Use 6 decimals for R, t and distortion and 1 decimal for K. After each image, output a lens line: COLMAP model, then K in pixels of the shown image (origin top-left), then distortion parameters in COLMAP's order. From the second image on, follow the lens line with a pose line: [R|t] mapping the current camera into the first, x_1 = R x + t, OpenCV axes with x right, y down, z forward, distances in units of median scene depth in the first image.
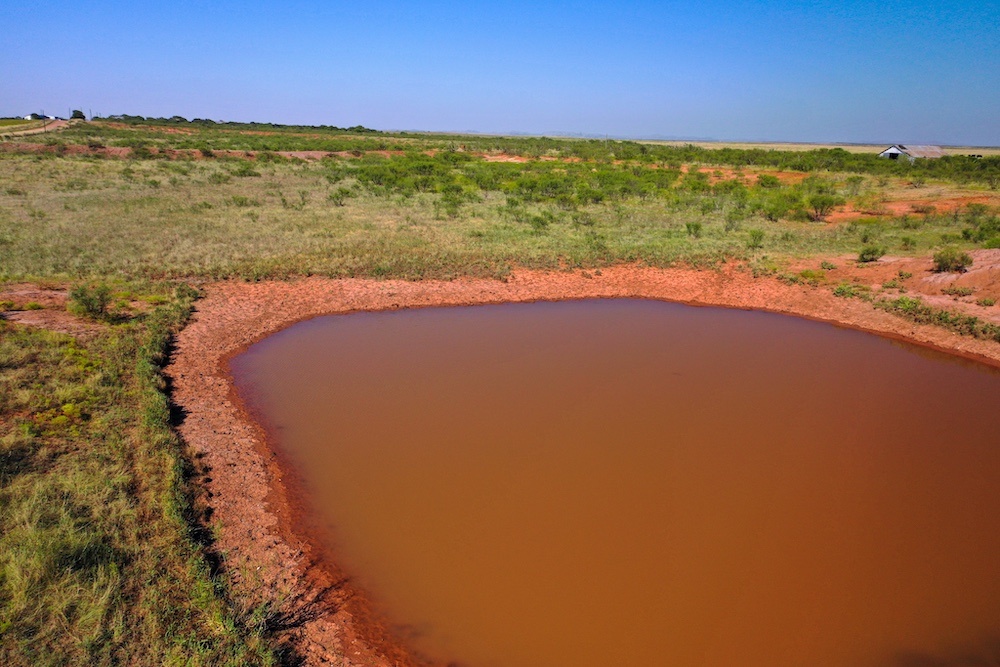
lens RADIAL K [[792.1, 0, 498.5], [0, 792.1, 336.0], [0, 0, 1]] dist [-0.000397, 0.004256]
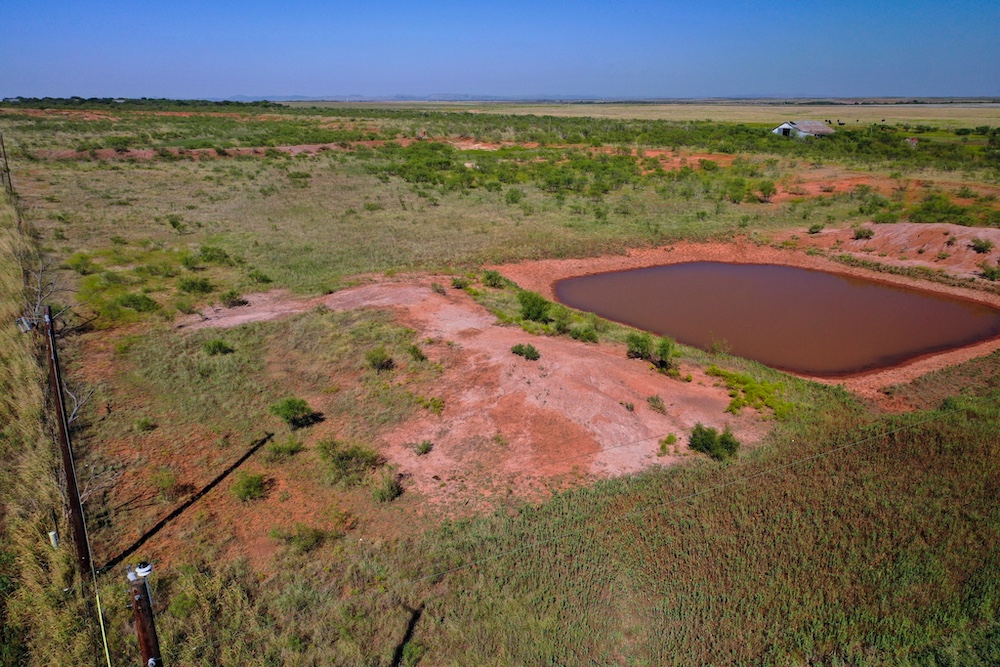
lens RADIAL K [[792.1, 0, 497.9], [0, 792.1, 336.6], [0, 0, 1]] dist [-0.000397, 0.004256]
pose [[0.989773, -0.066597, 0.126153, -0.440014], [0.060731, 0.996912, 0.049787, 0.004071], [-0.129079, -0.041617, 0.990761, -0.621908]]
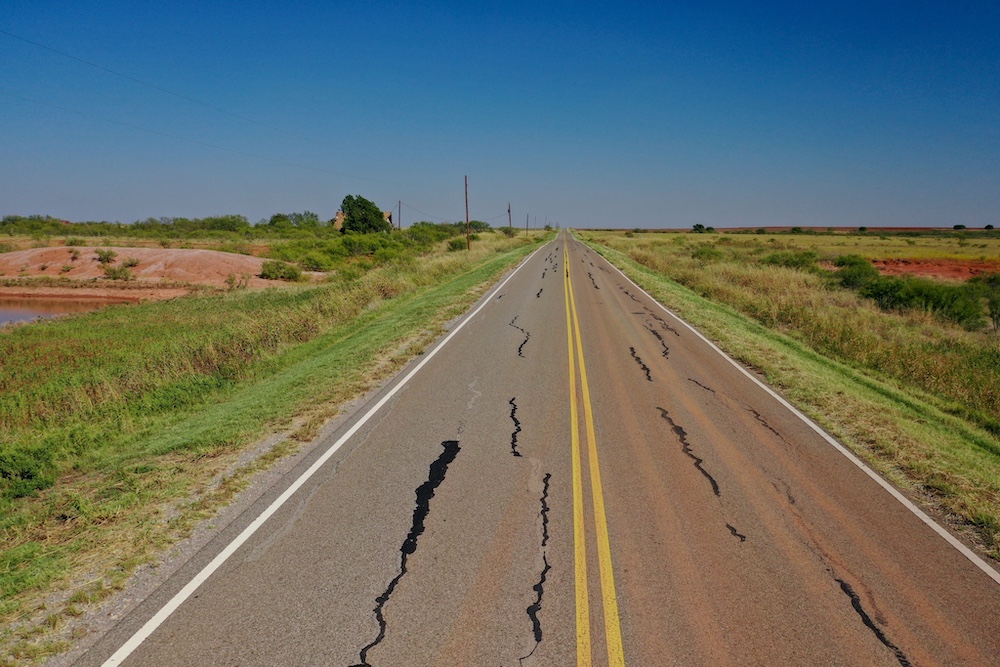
lens RADIAL K [[792.1, 0, 497.0], [0, 792.1, 331.7], [0, 0, 1]] dist [-0.000397, 0.004256]
pose [[0.473375, -0.128361, 0.871458, -0.290377], [0.213799, 0.976485, 0.027696, 0.190196], [-0.854521, 0.173206, 0.489687, -0.551862]]
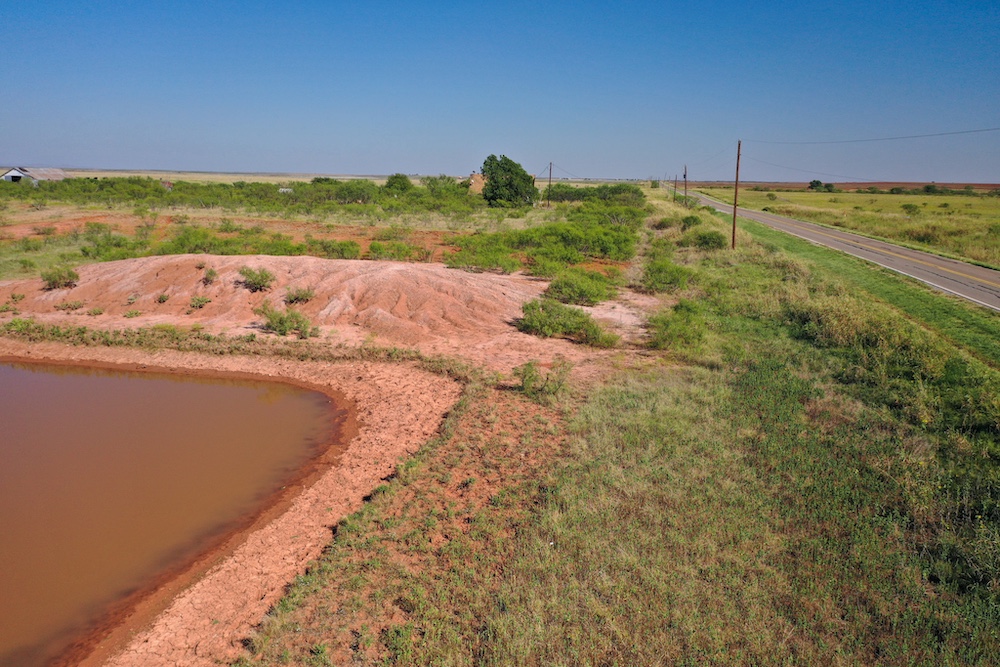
lens RADIAL K [[792.1, 0, 493.7], [0, 792.1, 331.8], [0, 0, 1]] dist [-0.000397, 0.004256]
pose [[0.559427, -0.166731, 0.811938, 0.027191], [0.193069, 0.978828, 0.067977, 0.010872], [-0.806081, 0.118732, 0.579773, -0.041893]]
